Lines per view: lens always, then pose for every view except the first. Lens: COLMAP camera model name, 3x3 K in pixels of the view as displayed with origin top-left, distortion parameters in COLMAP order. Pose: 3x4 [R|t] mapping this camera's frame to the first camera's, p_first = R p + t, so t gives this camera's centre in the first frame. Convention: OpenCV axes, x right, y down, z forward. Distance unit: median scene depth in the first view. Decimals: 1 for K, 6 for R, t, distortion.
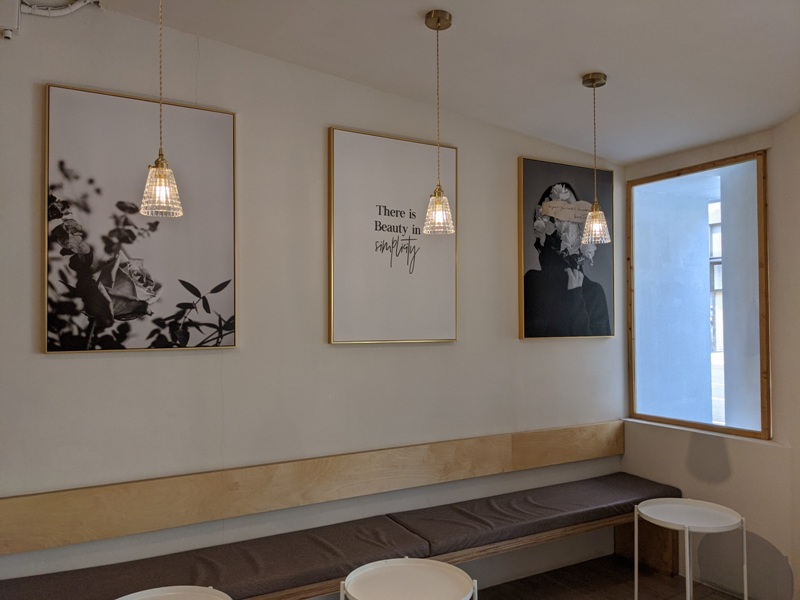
lens RADIAL K [[638.5, 0, 397.1], [0, 638.5, 304.4], [0, 0, 1]] dist [0.038191, -0.022958]
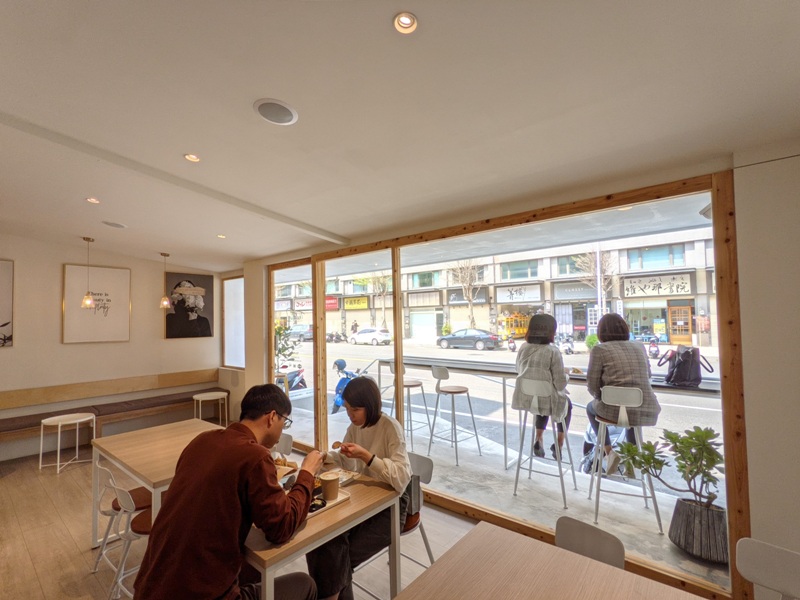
lens RADIAL K [[385.3, 0, 404.6], [0, 385.3, 308.2], [0, 0, 1]] dist [-0.004054, 0.001744]
pose [[0.941446, -0.002432, 0.337156, 0.593616], [0.005886, 0.999940, -0.009222, -0.054685], [-0.337114, 0.010667, 0.941404, -0.856528]]
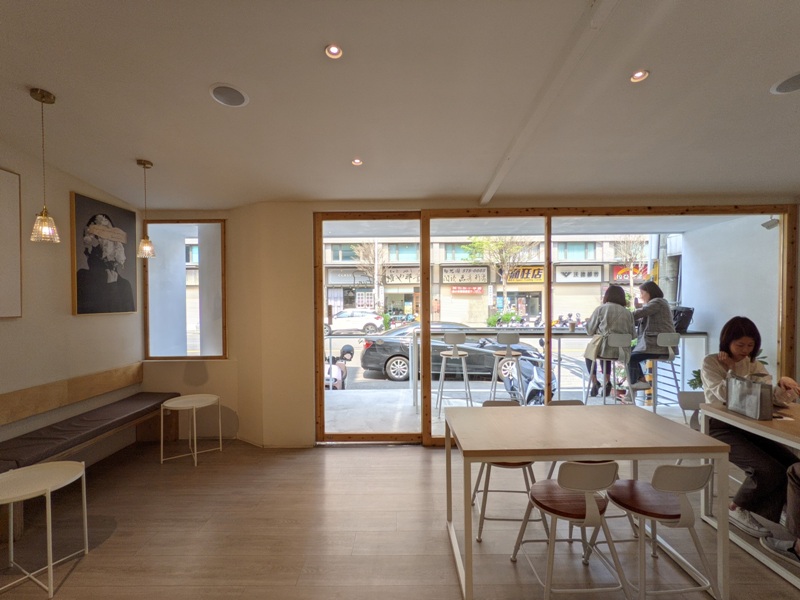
lens RADIAL K [[385.3, 0, 400.1], [0, 385.3, 305.7], [0, 0, 1]] dist [-0.004054, 0.001744]
pose [[0.506883, -0.009864, 0.861959, -0.190570], [-0.013304, 0.999726, 0.019264, 0.005273], [-0.861912, -0.021232, 0.506613, -0.103844]]
